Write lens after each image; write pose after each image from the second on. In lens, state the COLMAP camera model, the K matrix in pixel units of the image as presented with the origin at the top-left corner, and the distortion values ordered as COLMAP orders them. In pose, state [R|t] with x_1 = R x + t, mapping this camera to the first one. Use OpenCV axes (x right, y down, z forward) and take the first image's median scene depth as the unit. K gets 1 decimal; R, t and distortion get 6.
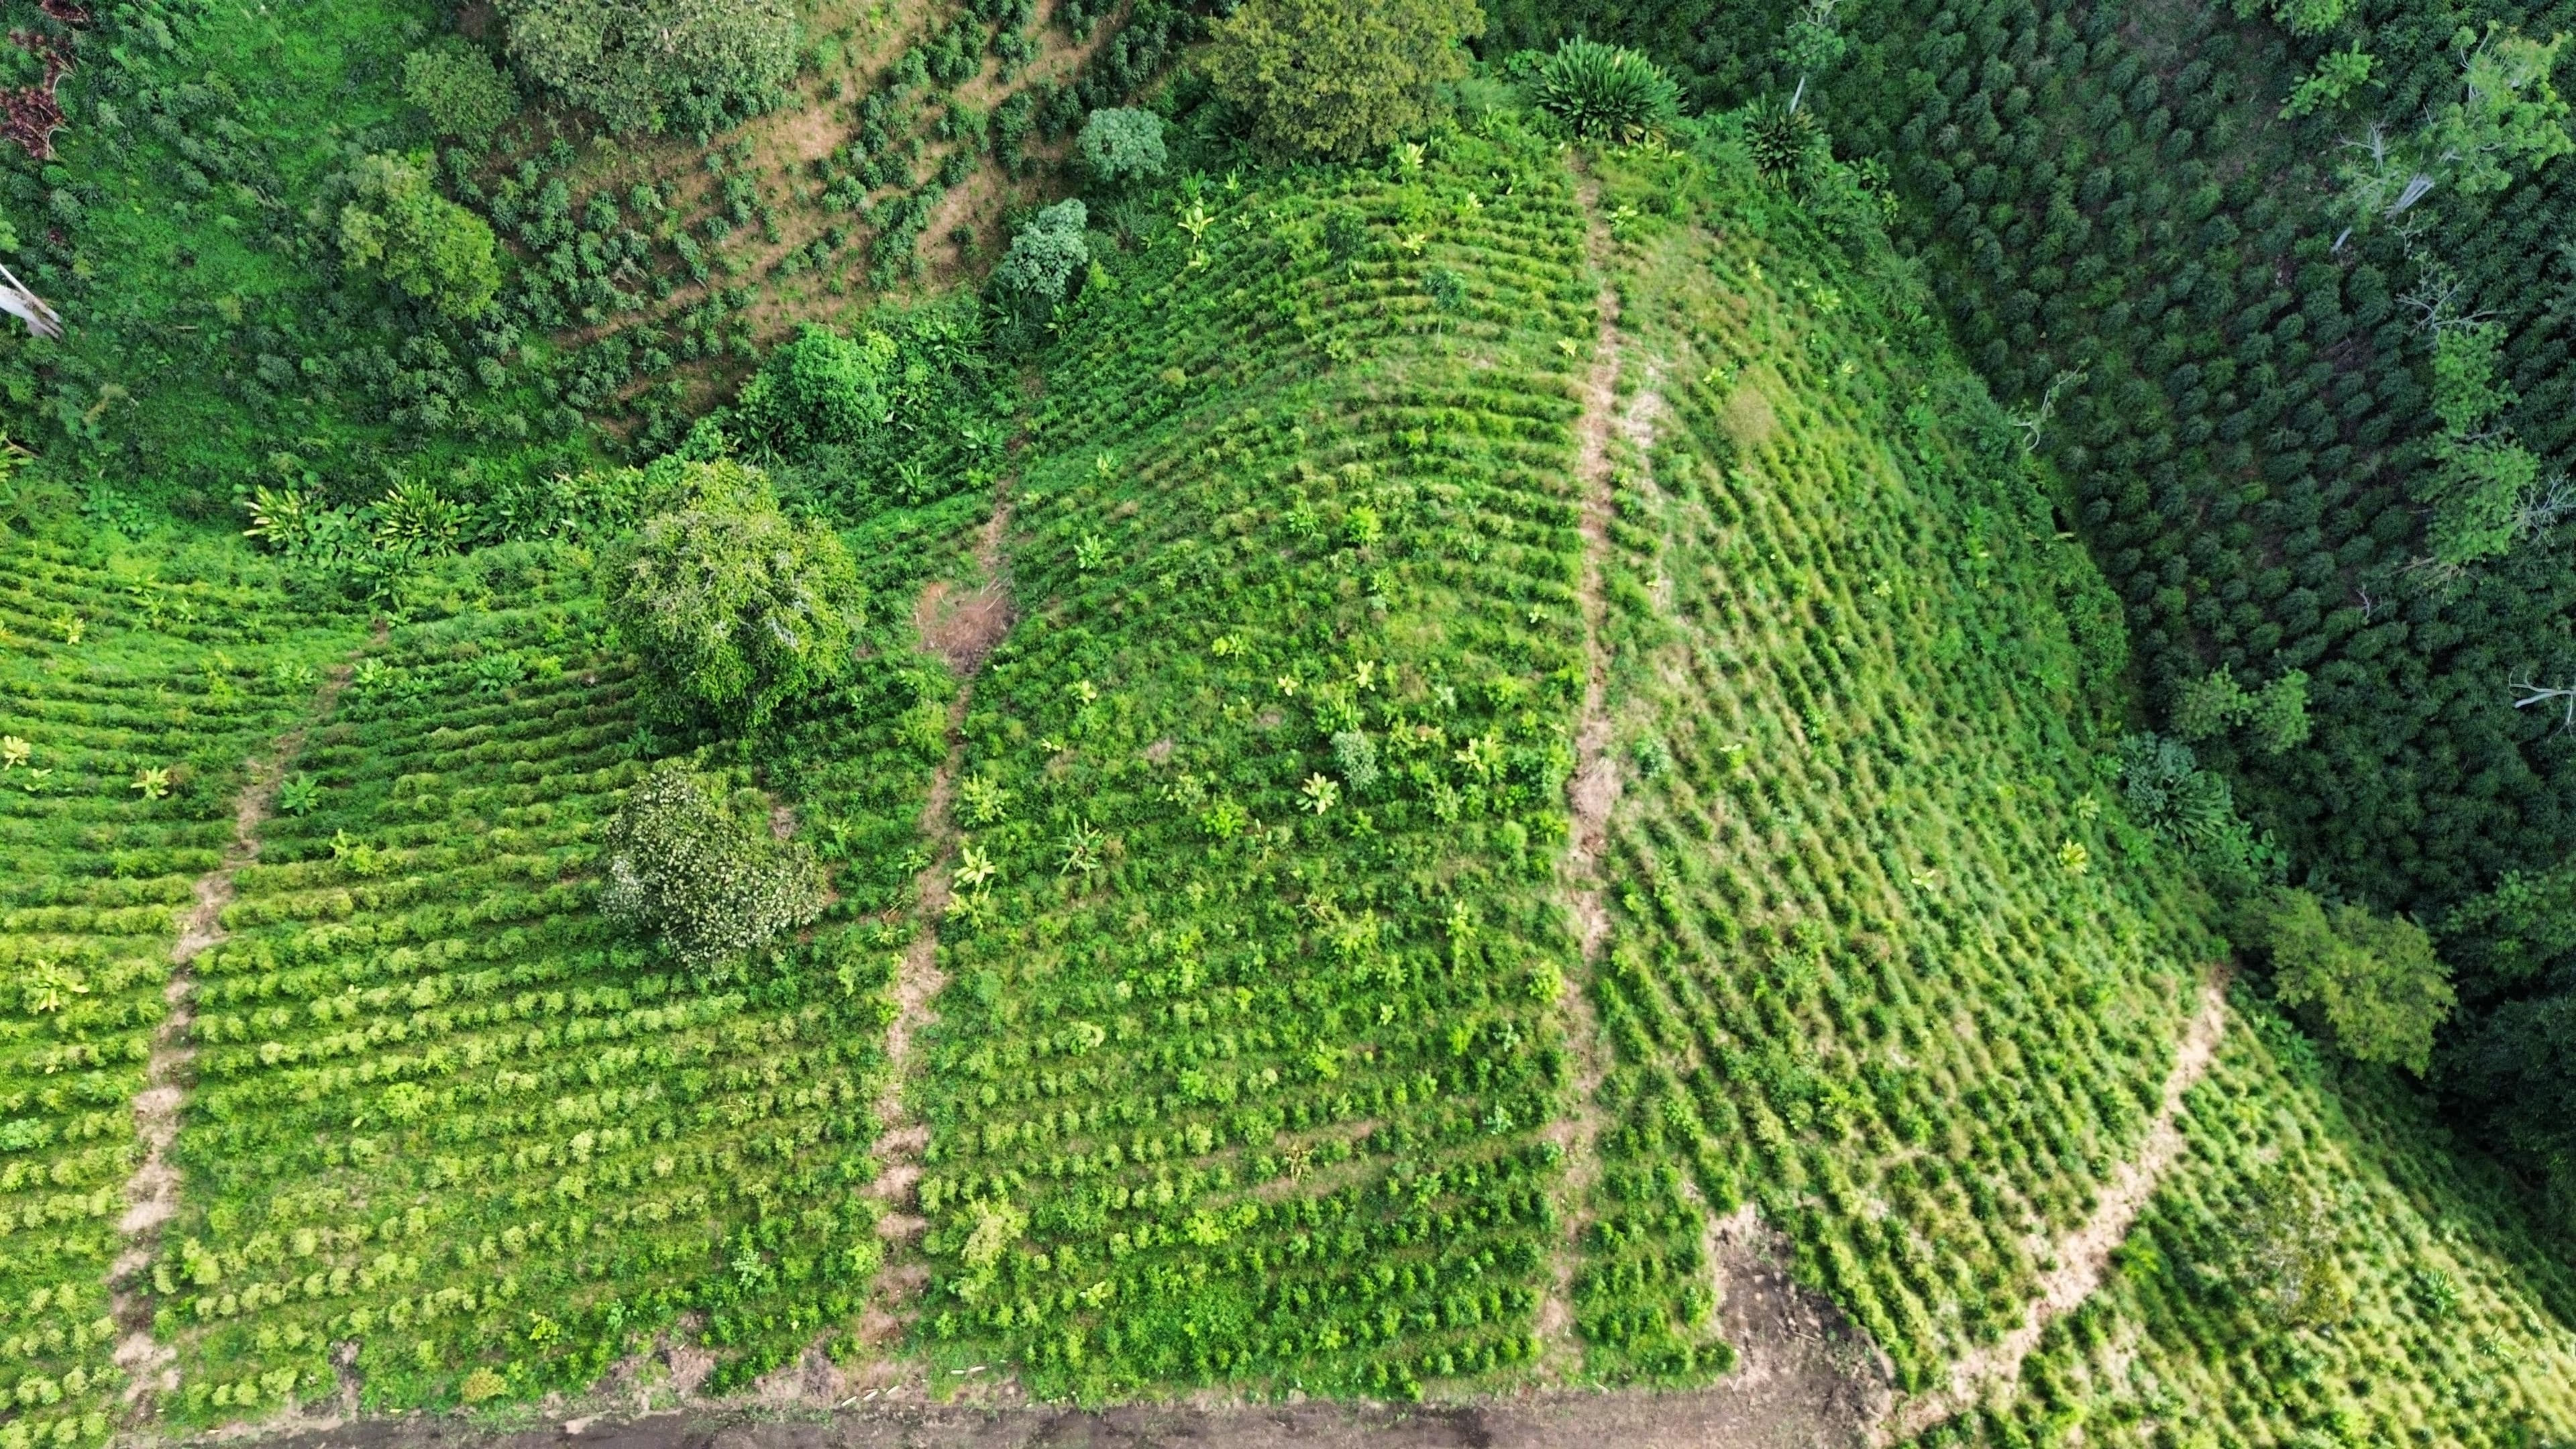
lens RADIAL K [[1840.1, 0, 1306.8], [0, 1840.1, 719.4], [0, 0, 1]] dist [0.070446, -0.065250]
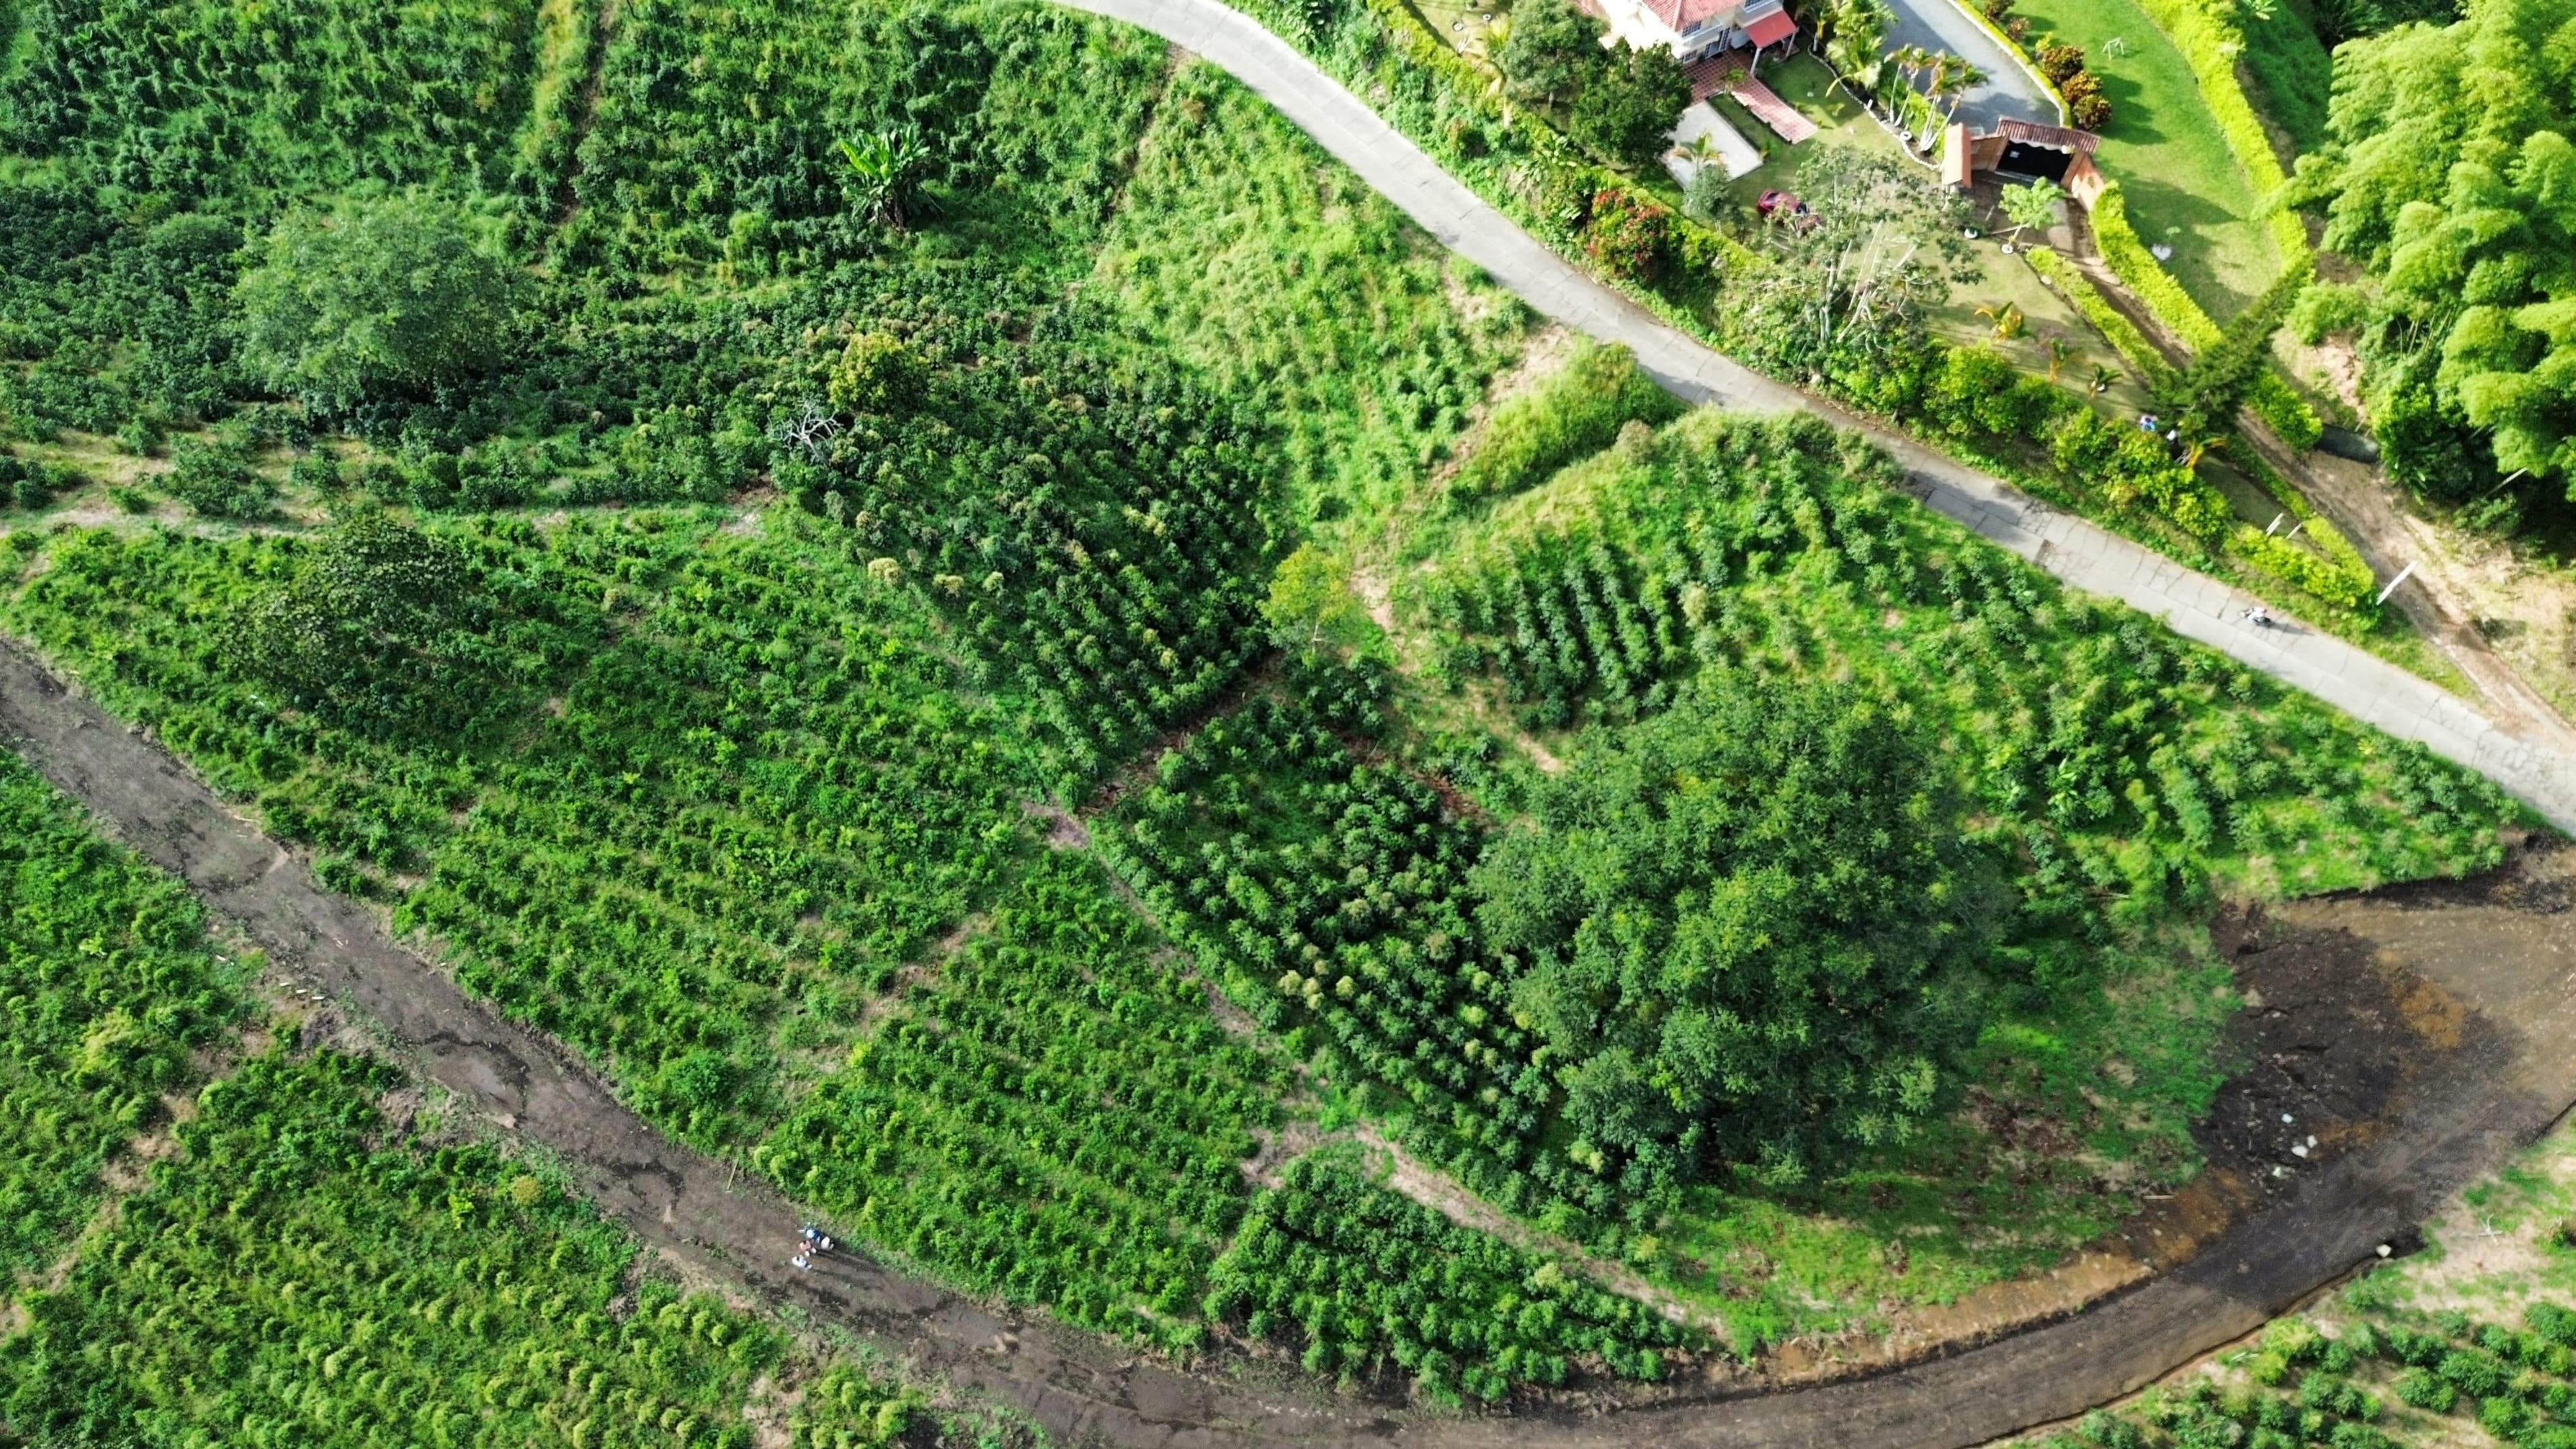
lens RADIAL K [[1840.1, 0, 1293.8], [0, 1840.1, 722.9], [0, 0, 1]] dist [0.070446, -0.065250]
pose [[-0.818106, -0.501518, 0.281394, -0.943021], [0.552141, -0.548237, 0.628153, 0.075542], [-0.160760, 0.669265, 0.725425, -0.017123]]
